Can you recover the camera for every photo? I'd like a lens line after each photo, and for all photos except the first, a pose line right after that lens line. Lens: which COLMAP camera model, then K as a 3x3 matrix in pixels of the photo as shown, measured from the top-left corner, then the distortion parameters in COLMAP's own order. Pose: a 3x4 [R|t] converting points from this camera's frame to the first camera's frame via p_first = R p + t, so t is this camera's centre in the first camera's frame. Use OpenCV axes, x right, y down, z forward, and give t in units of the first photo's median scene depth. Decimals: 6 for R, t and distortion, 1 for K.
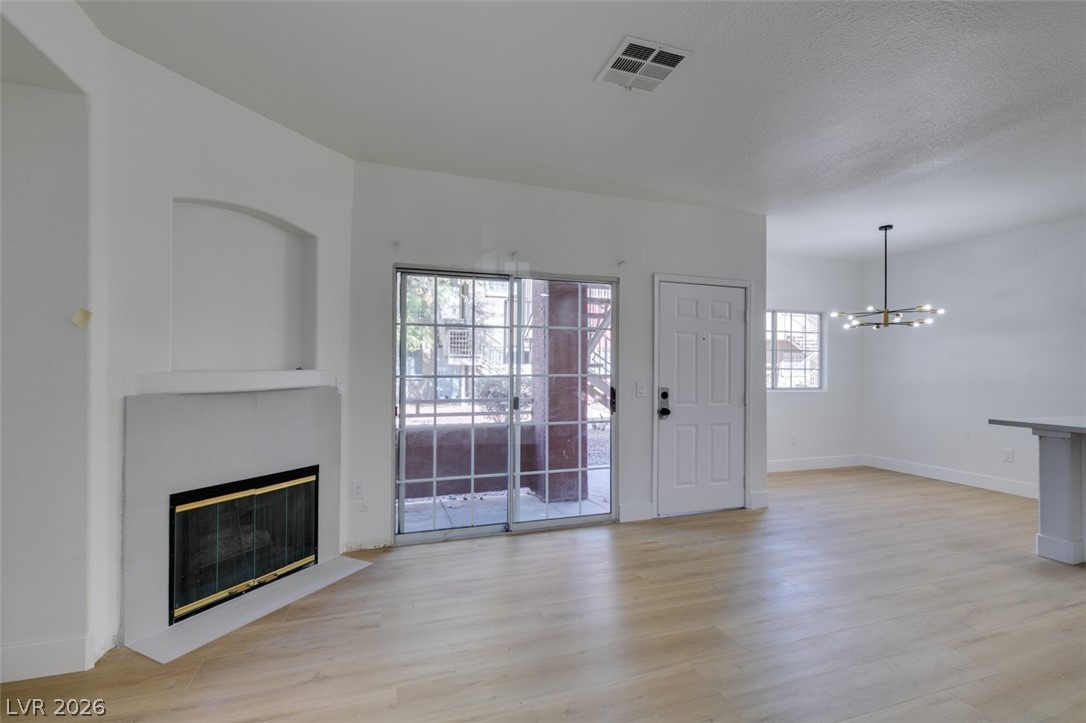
lens RADIAL K [[483.5, 0, 541.0], [0, 483.5, 367.4], [0, 0, 1]] dist [0.002500, 0.000195]
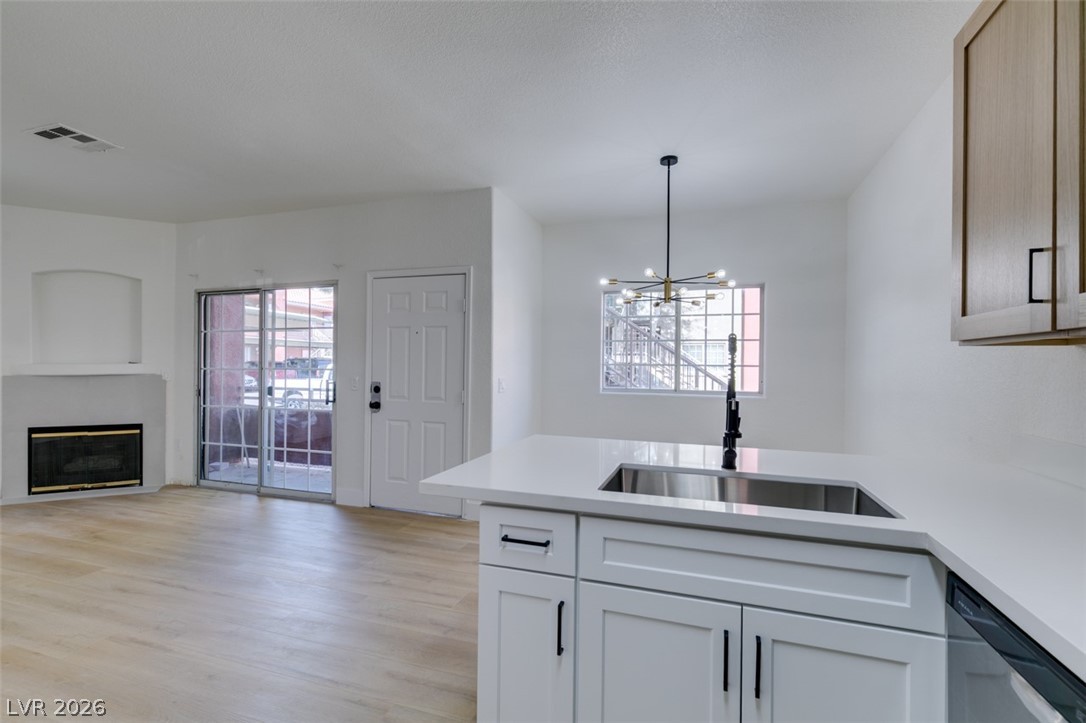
lens RADIAL K [[483.5, 0, 541.0], [0, 483.5, 367.4], [0, 0, 1]] dist [0.002500, 0.000195]
pose [[0.799120, 0.003822, -0.601159, 1.161969], [-0.002815, 0.999993, 0.002615, 0.007559], [0.601164, -0.000397, 0.799125, 0.393329]]
